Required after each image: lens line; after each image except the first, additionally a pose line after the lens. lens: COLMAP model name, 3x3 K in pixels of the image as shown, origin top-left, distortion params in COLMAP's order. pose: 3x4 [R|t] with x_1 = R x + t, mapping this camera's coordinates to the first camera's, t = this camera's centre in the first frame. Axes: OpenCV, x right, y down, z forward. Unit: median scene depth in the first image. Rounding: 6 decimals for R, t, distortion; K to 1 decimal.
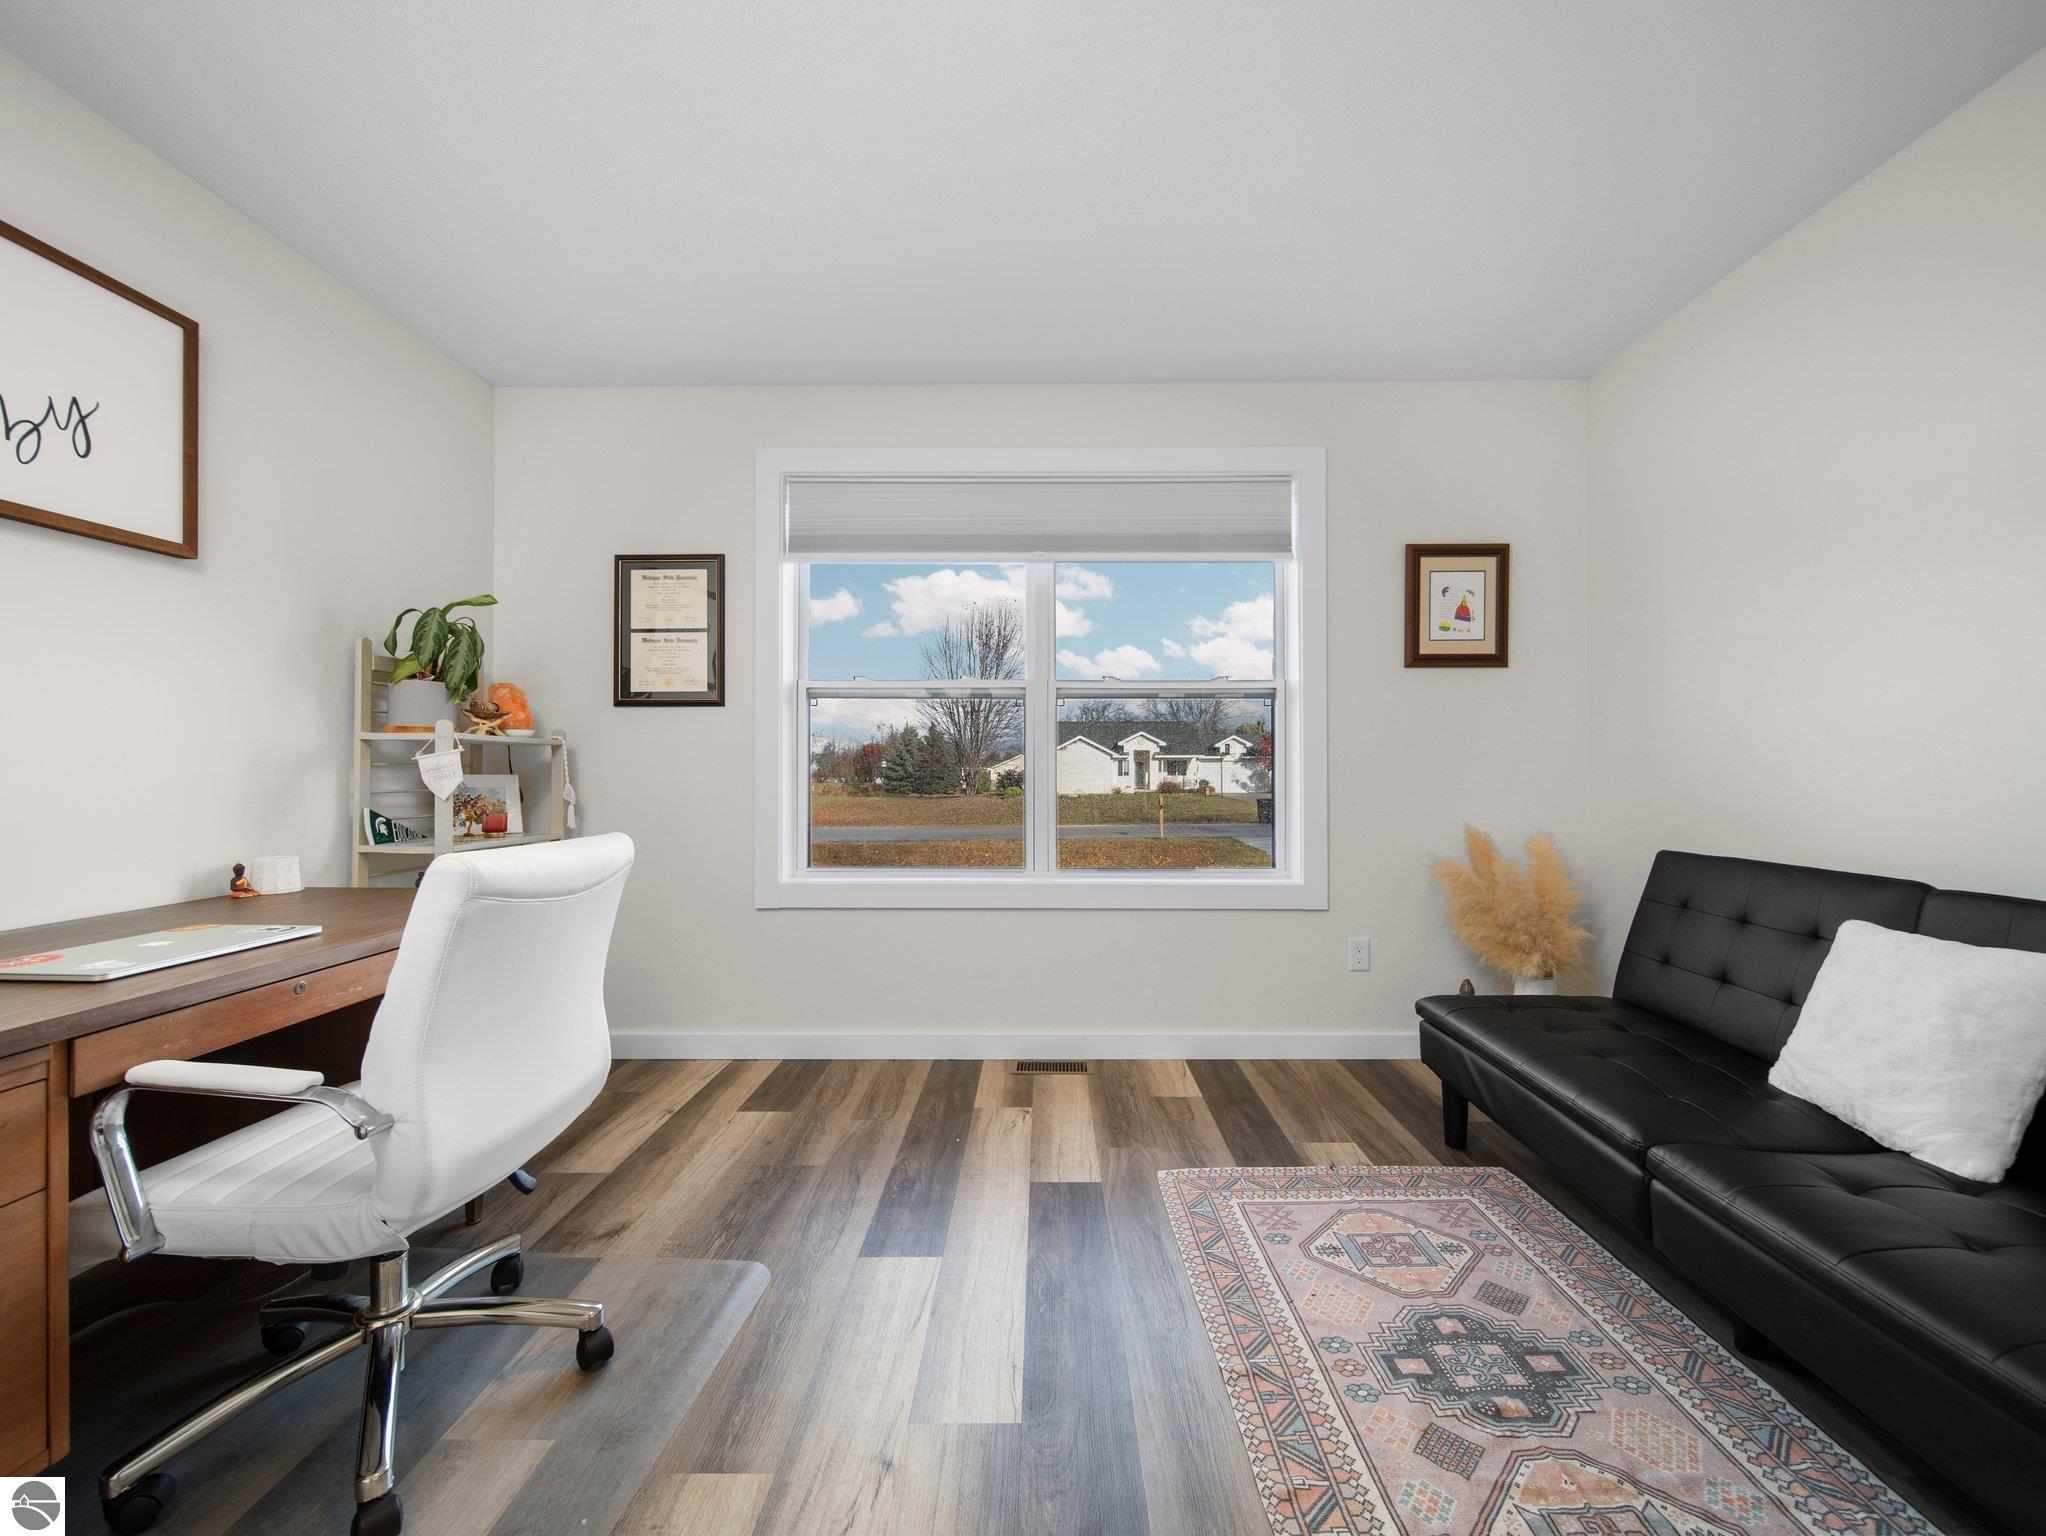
lens RADIAL K [[825.6, 0, 1026.6], [0, 825.6, 765.9], [0, 0, 1]] dist [0.000331, 0.000310]
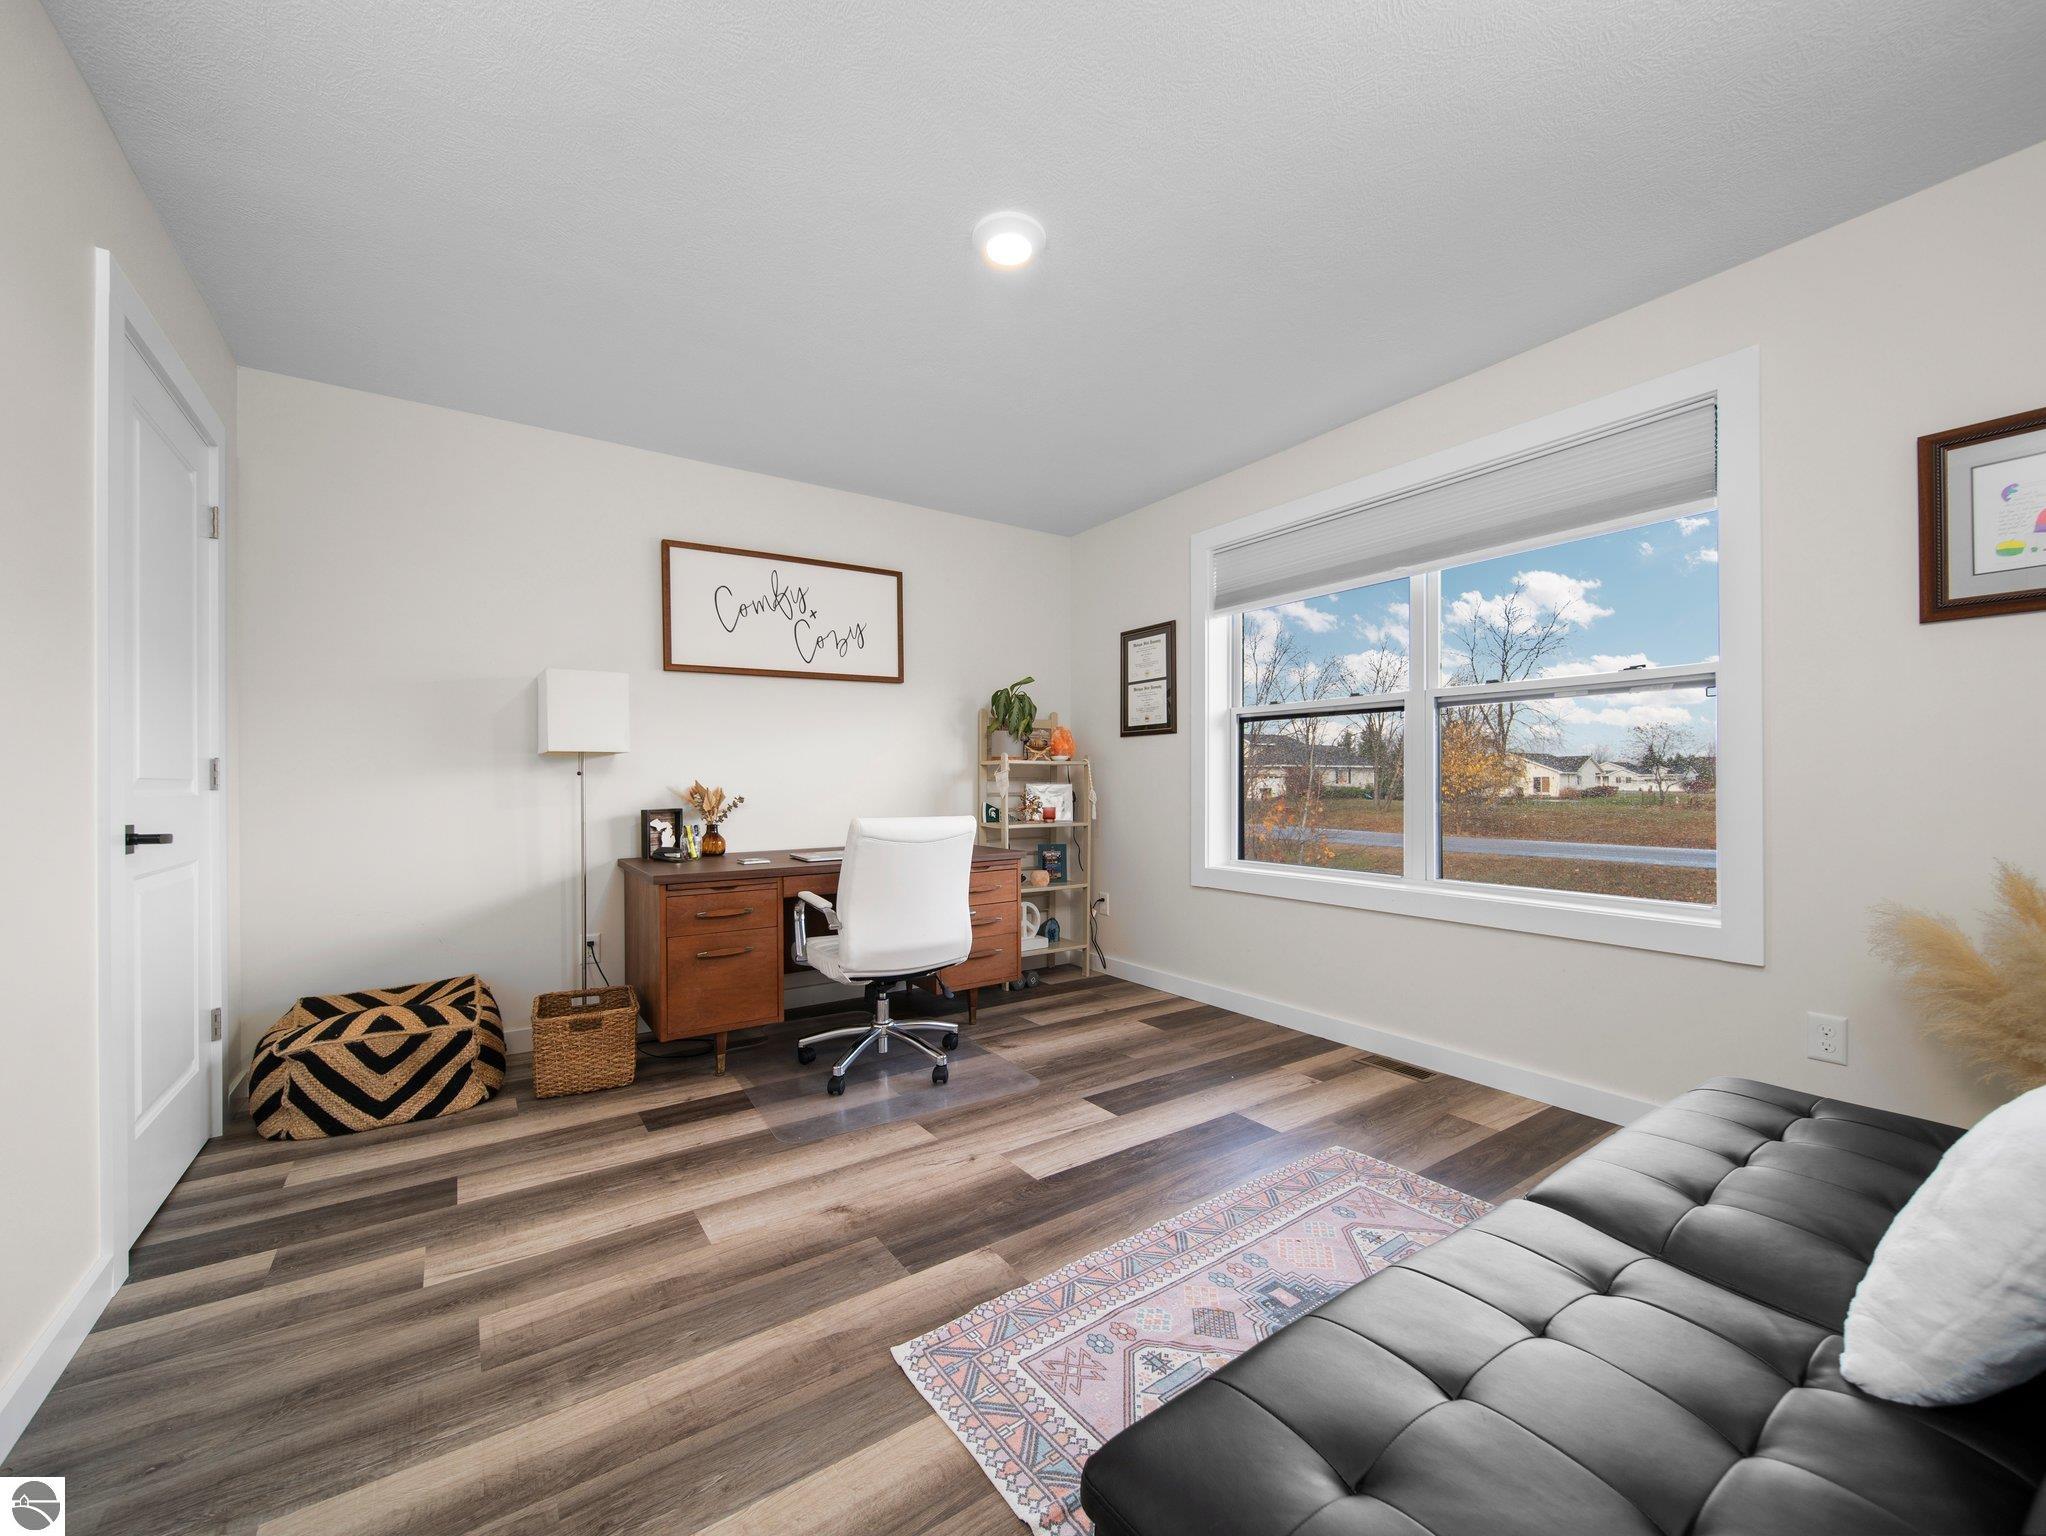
lens RADIAL K [[825.6, 0, 1001.5], [0, 825.6, 780.2], [0, 0, 1]] dist [0.000331, 0.000310]
pose [[0.555884, -0.002641, -0.831256, 0.604643], [0.009292, 0.999952, 0.003037, -0.002362], [0.831208, -0.009412, 0.555882, 0.016312]]
